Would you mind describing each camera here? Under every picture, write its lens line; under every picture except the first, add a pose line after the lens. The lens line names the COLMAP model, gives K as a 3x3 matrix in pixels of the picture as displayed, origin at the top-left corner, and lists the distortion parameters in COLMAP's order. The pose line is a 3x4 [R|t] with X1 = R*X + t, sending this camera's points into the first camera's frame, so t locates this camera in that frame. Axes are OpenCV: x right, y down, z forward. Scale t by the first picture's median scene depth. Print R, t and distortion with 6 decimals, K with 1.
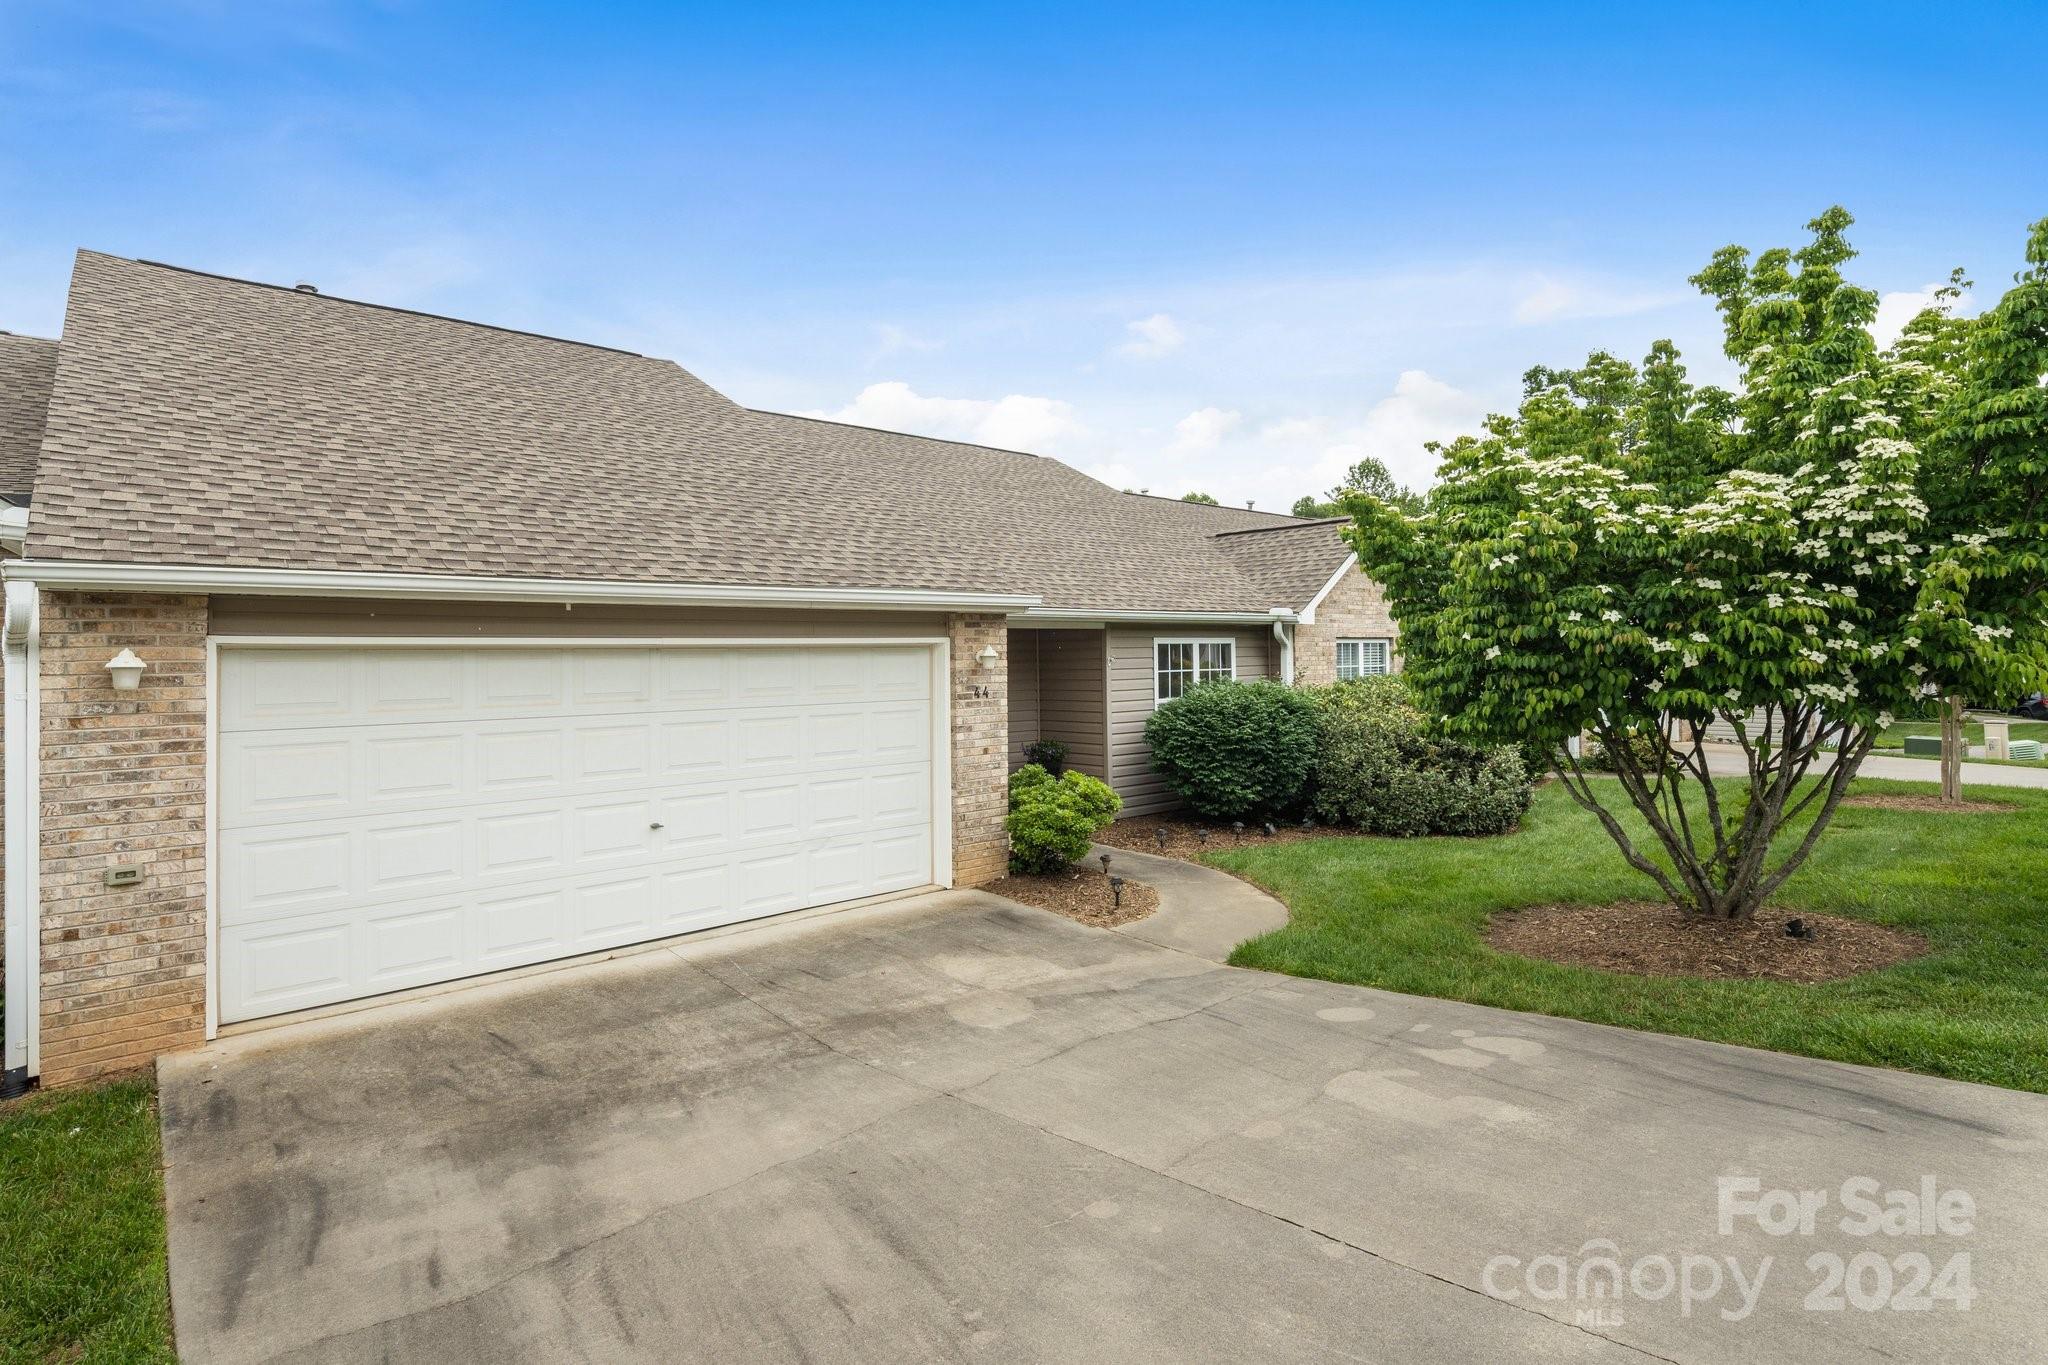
lens RADIAL K [[1001.8, 0, 1022.1], [0, 1001.8, 669.4], [0, 0, 1]] dist [0.012193, -0.006541]
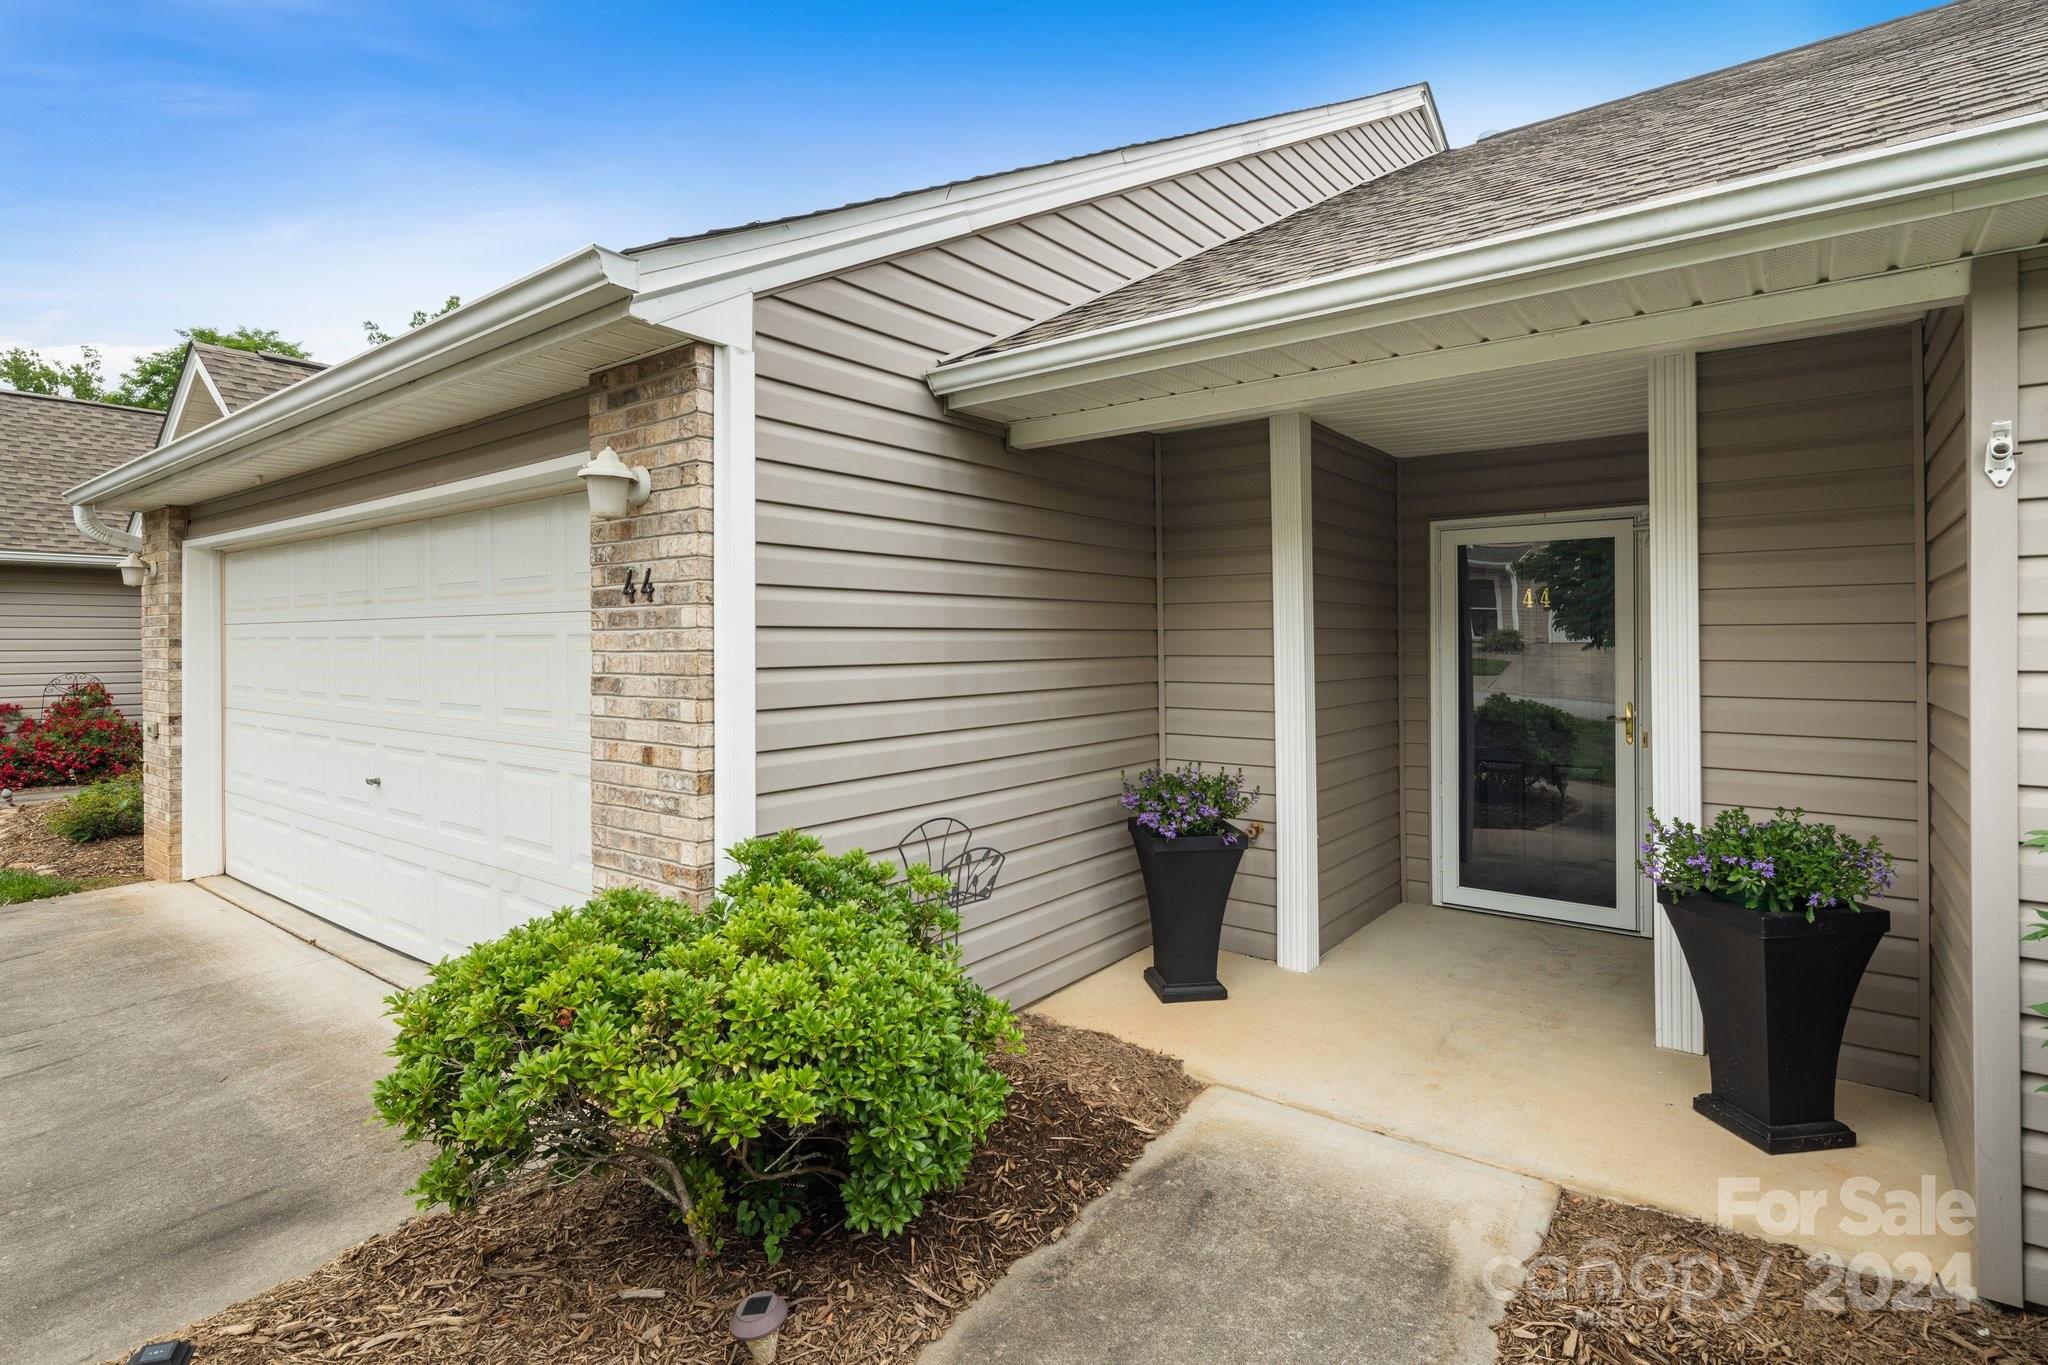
lens RADIAL K [[1001.8, 0, 1018.4], [0, 1001.8, 634.7], [0, 0, 1]] dist [0.012193, -0.006541]
pose [[0.165566, 0.004360, -0.986189, 0.328891], [-0.012051, 0.999925, 0.002398, 0.037564], [0.986125, 0.011487, 0.165606, 1.078234]]
